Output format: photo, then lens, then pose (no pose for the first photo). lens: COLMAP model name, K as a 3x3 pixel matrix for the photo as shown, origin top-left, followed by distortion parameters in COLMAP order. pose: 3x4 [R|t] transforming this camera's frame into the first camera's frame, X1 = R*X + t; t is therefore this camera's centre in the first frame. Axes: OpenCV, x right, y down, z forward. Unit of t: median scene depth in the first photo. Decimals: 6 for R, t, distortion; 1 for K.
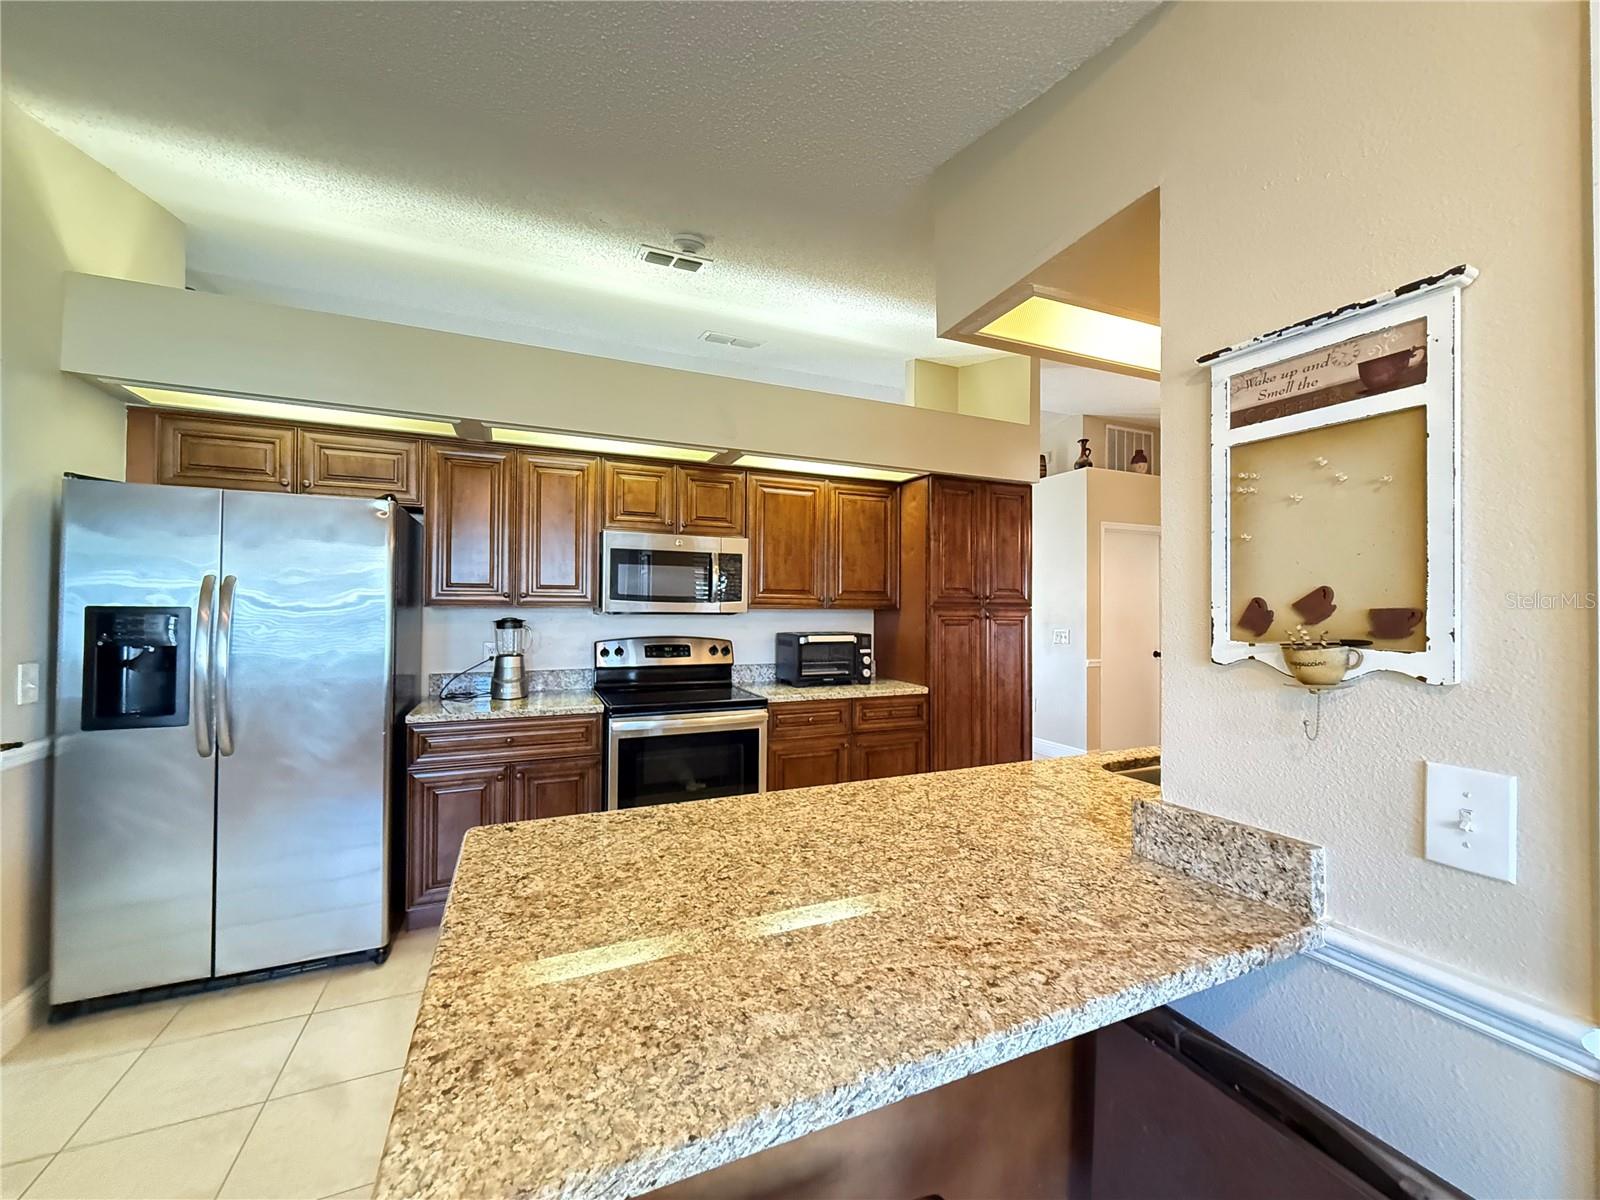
lens RADIAL K [[634.6, 0, 802.1], [0, 634.6, 599.0], [0, 0, 1]] dist [0.000157, 0.000028]
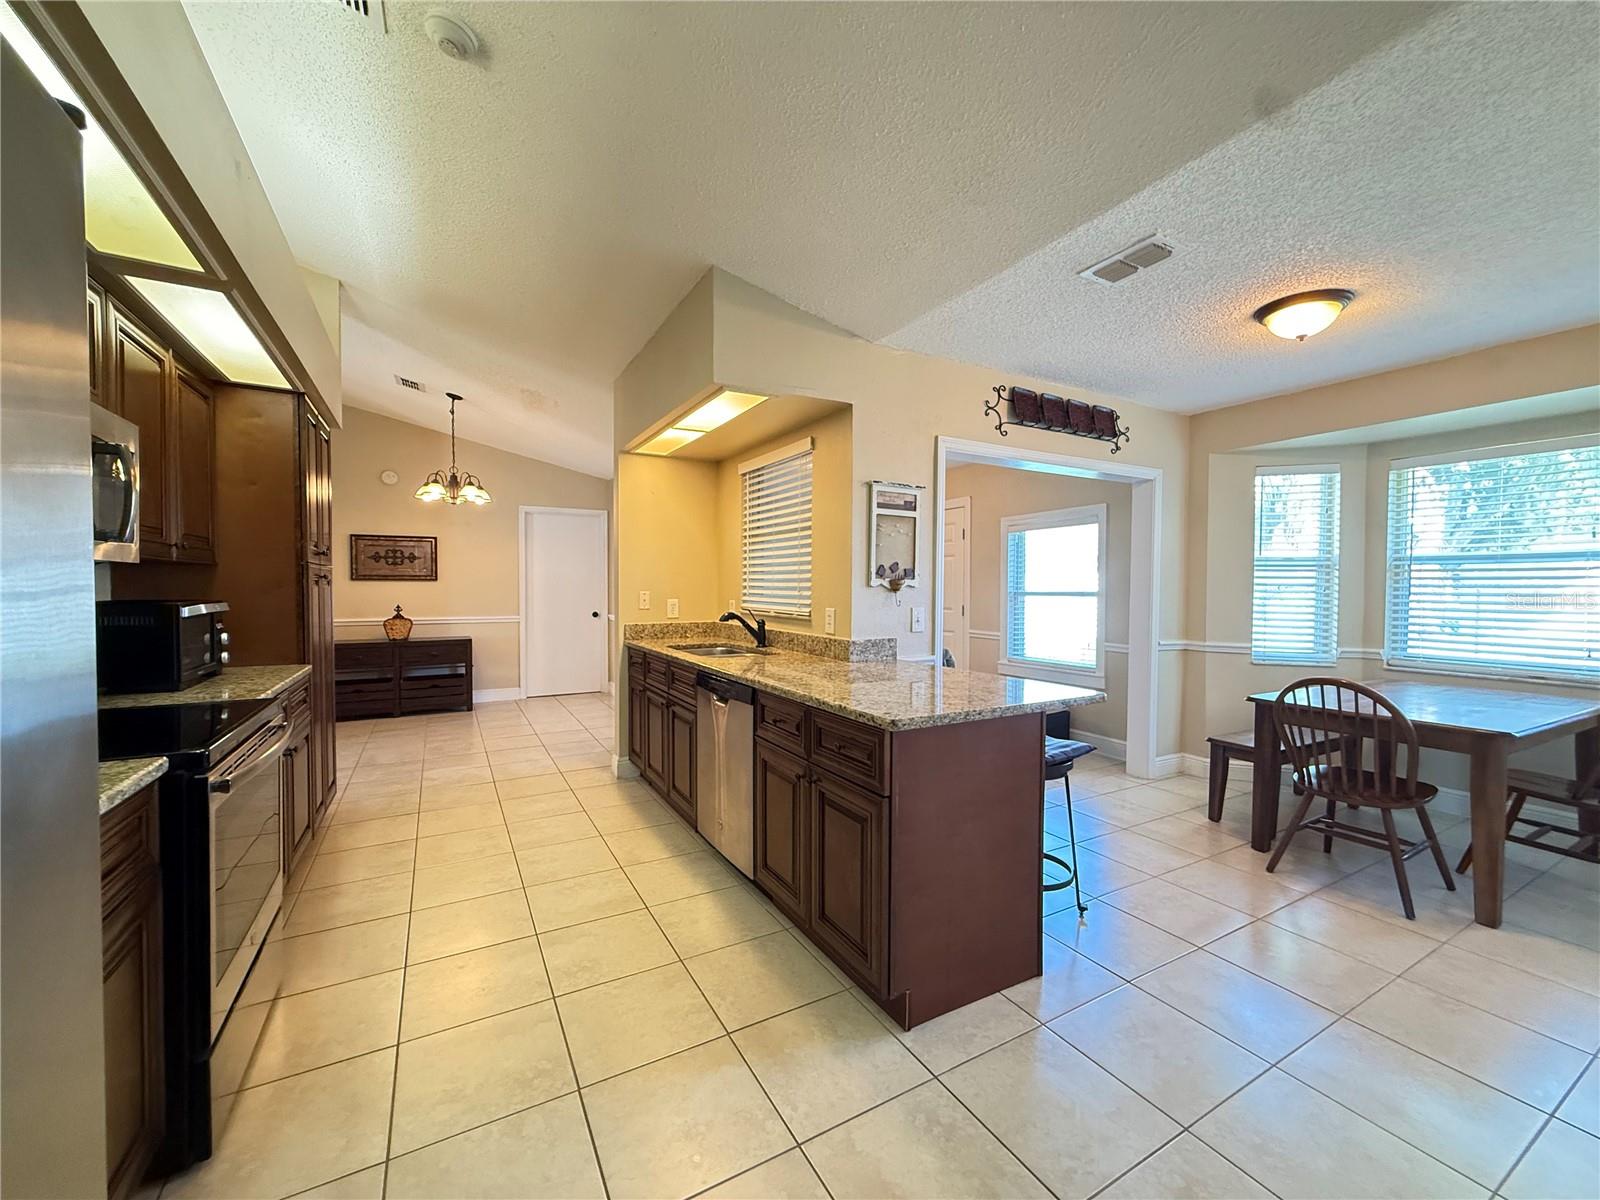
lens RADIAL K [[634.6, 0, 796.9], [0, 634.6, 601.5], [0, 0, 1]] dist [0.000157, 0.000028]
pose [[-0.091937, -0.030931, 0.995284, -0.938243], [-0.019322, 0.999385, 0.029273, 0.037892], [-0.995577, -0.016540, -0.092478, 0.678392]]
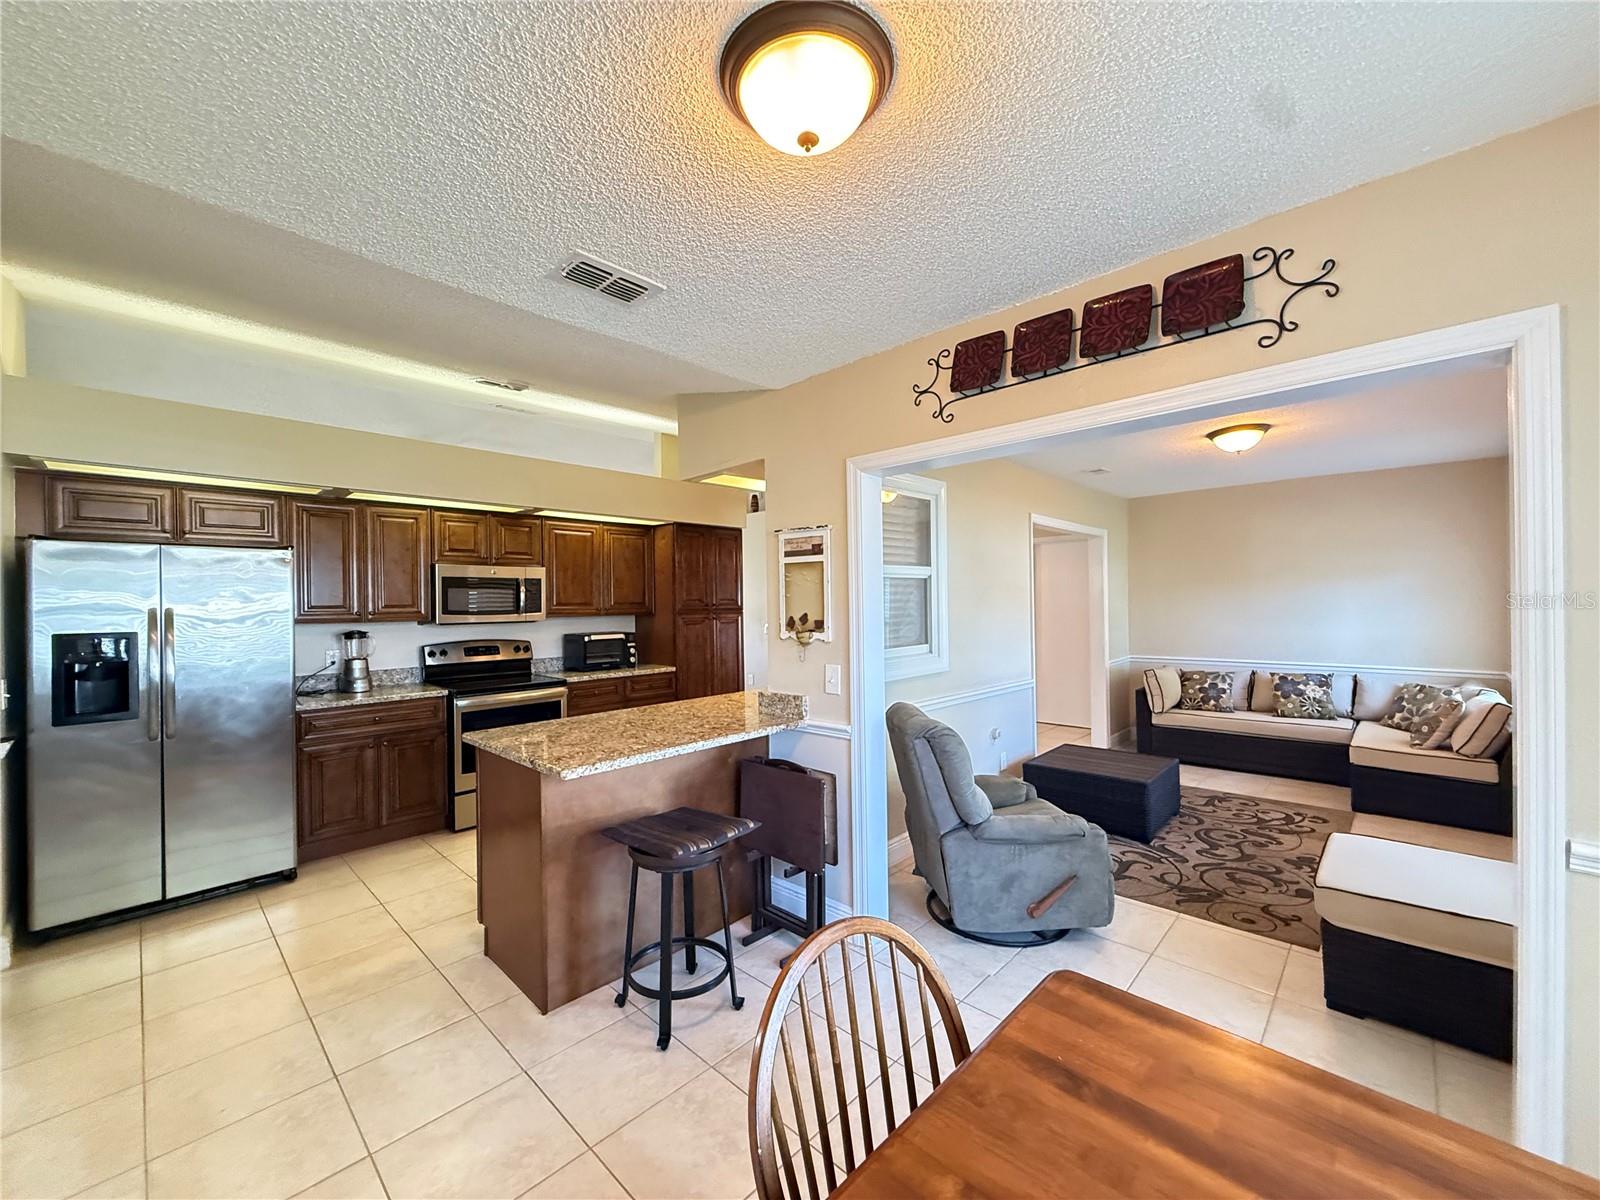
lens RADIAL K [[634.6, 0, 792.2], [0, 634.6, 602.3], [0, 0, 1]] dist [0.000157, 0.000028]
pose [[0.925443, -0.019236, 0.378399, -0.155577], [0.014479, 0.999776, 0.015413, -0.044755], [-0.378611, -0.008785, 0.925514, -0.687130]]
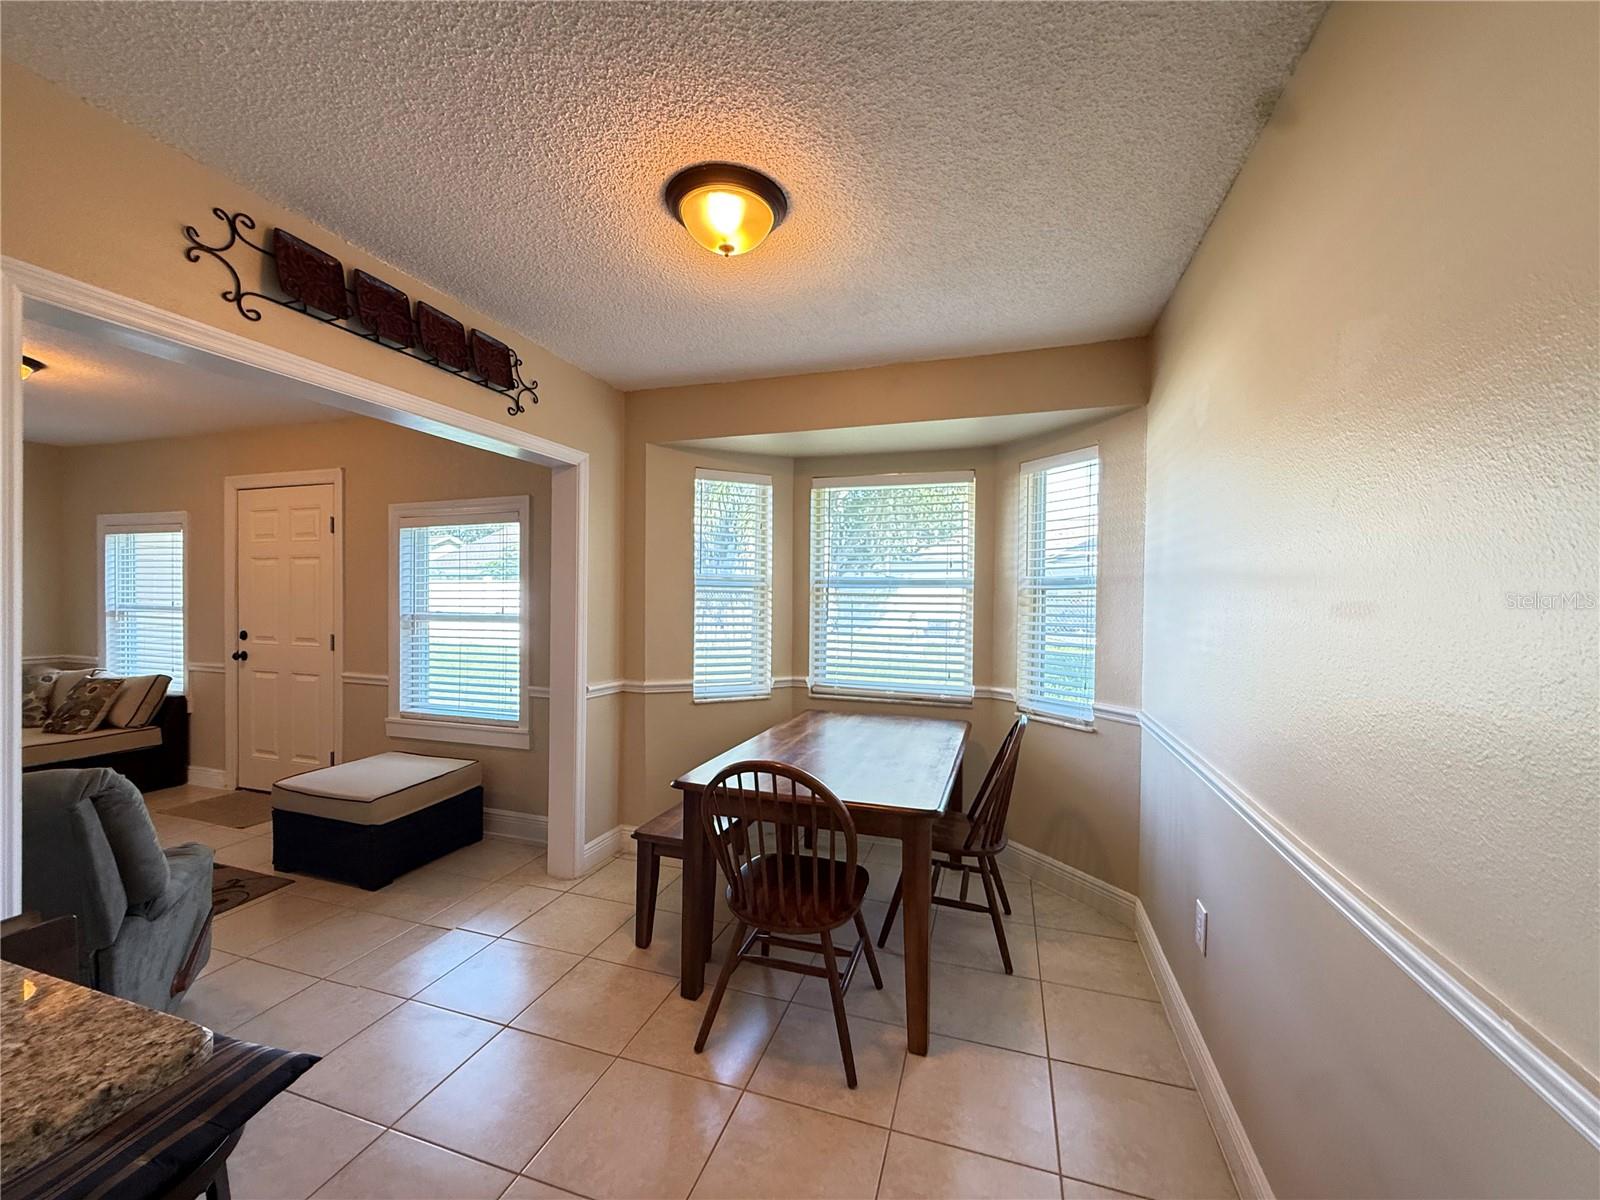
lens RADIAL K [[634.6, 0, 795.5], [0, 634.6, 602.0], [0, 0, 1]] dist [0.000157, 0.000028]
pose [[-0.743306, -0.022735, 0.668566, -0.479517], [-0.025044, 0.999667, 0.006150, -0.009117], [-0.668483, -0.012172, -0.743628, 0.213829]]
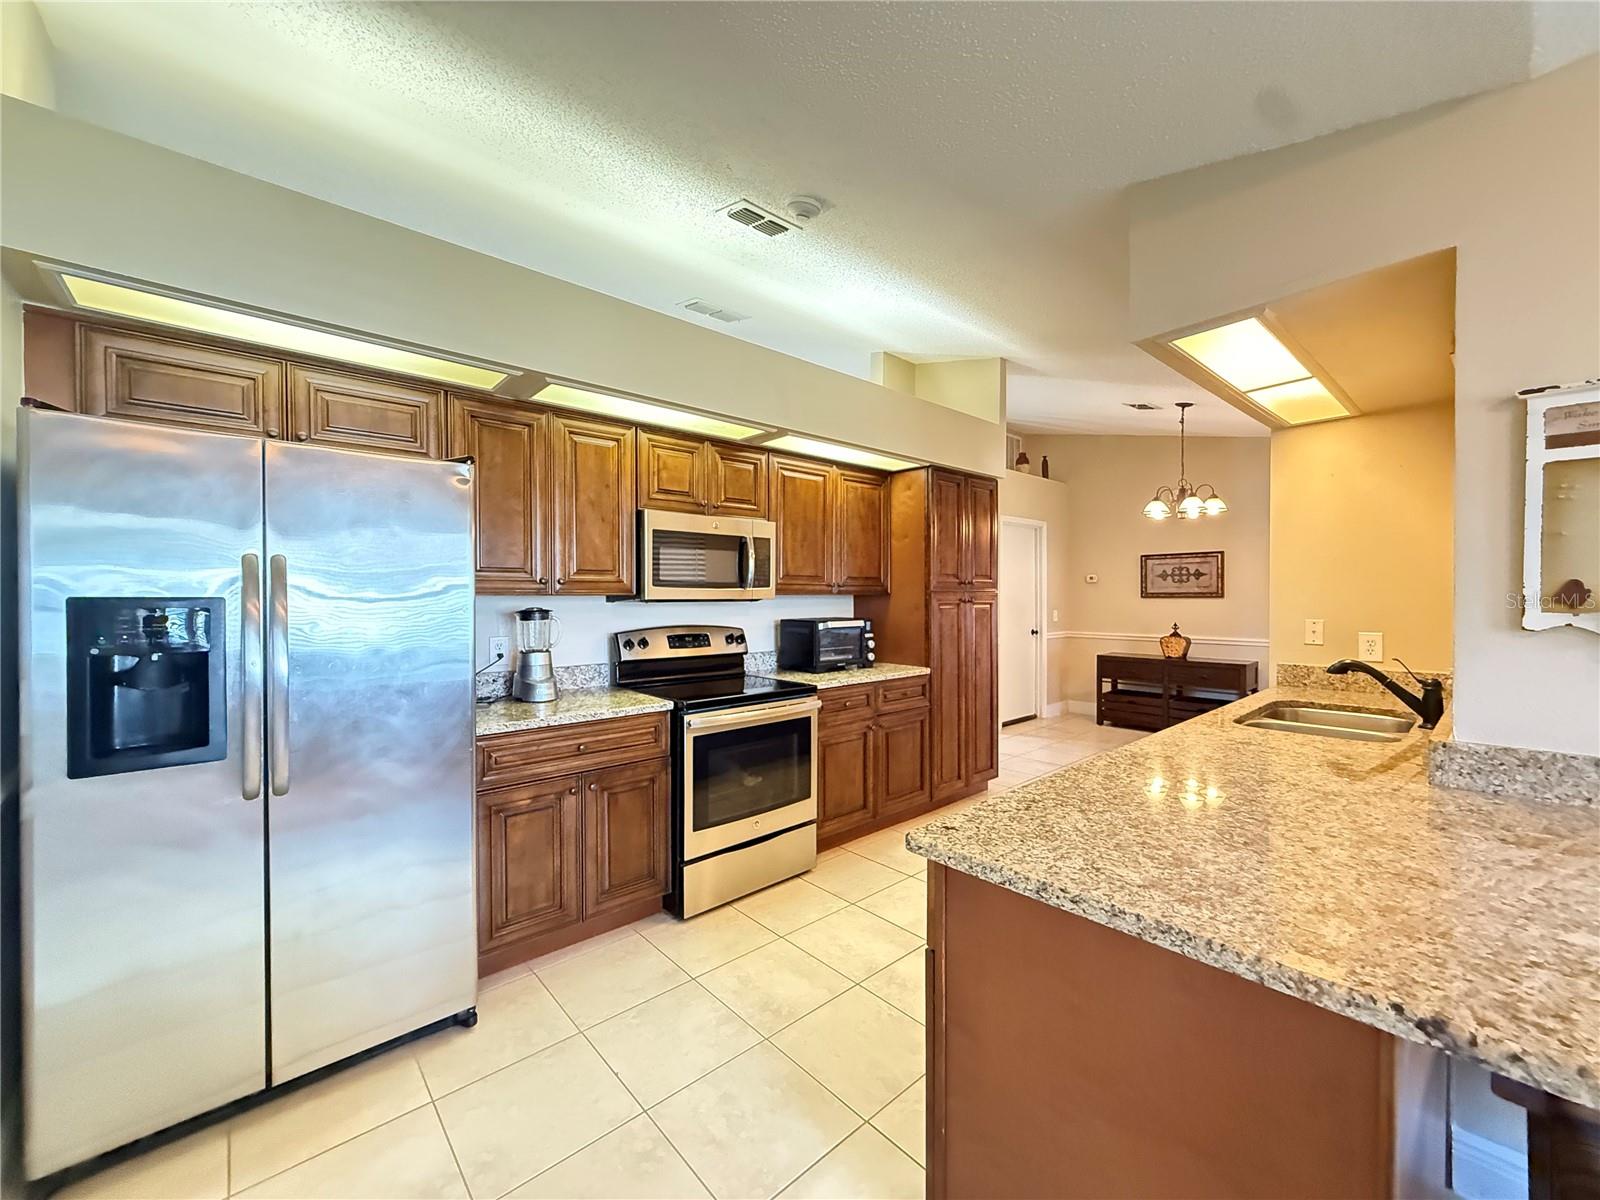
lens RADIAL K [[634.6, 0, 793.8], [0, 634.6, 601.7], [0, 0, 1]] dist [0.000157, 0.000028]
pose [[0.953016, -0.011985, 0.302683, -0.487951], [0.004355, 0.999656, 0.025871, 0.001116], [-0.302889, -0.023337, 0.952740, 0.092715]]
